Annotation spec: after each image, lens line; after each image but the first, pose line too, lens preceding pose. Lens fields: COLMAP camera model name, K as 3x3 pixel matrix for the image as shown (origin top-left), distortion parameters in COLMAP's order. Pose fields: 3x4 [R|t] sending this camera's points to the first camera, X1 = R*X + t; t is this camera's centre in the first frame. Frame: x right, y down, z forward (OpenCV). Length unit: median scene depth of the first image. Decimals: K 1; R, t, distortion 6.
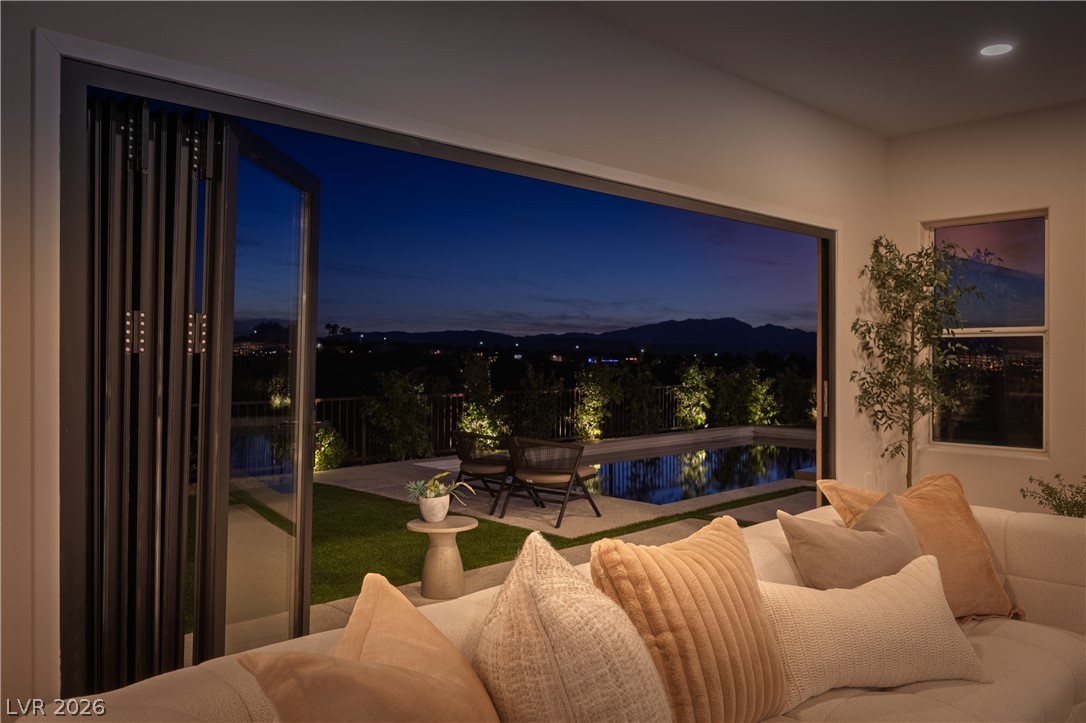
lens RADIAL K [[844.3, 0, 543.7], [0, 844.3, 358.4], [0, 0, 1]] dist [-0.000235, -0.000104]
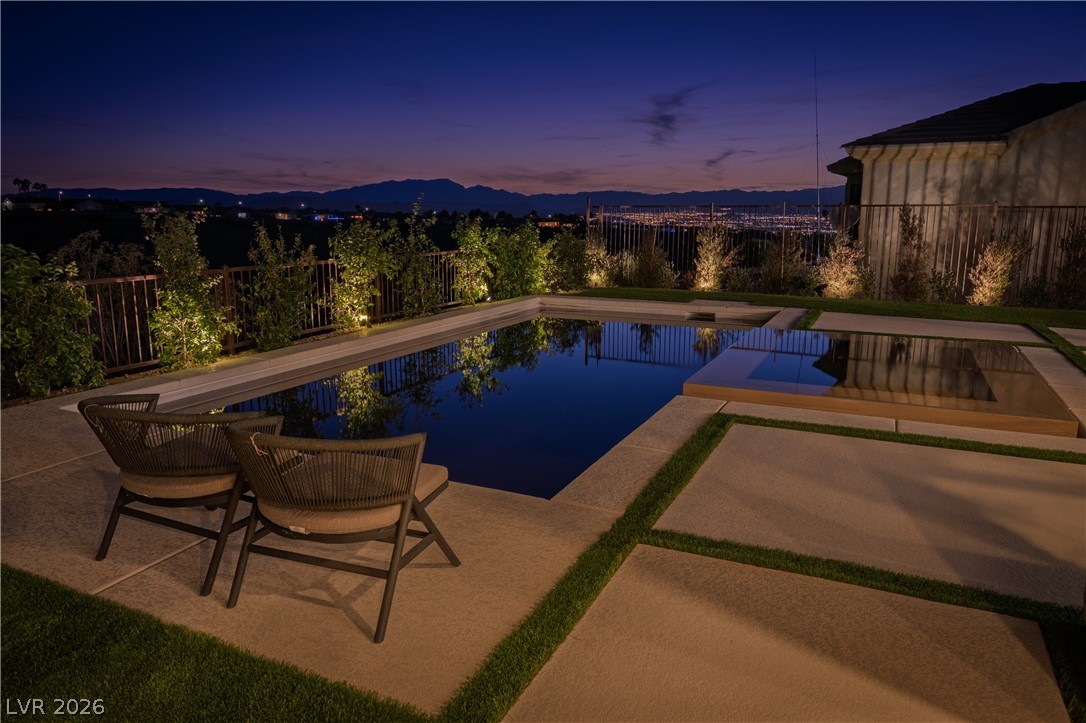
lens RADIAL K [[724.2, 0, 543.3], [0, 724.2, 367.8], [0, 0, 1]] dist [-0.007291, 0.000165]
pose [[0.937056, -0.072761, 0.341515, -0.009742], [0.001145, 0.978684, 0.205370, -0.001434], [-0.349178, -0.192052, 0.917165, 0.327595]]
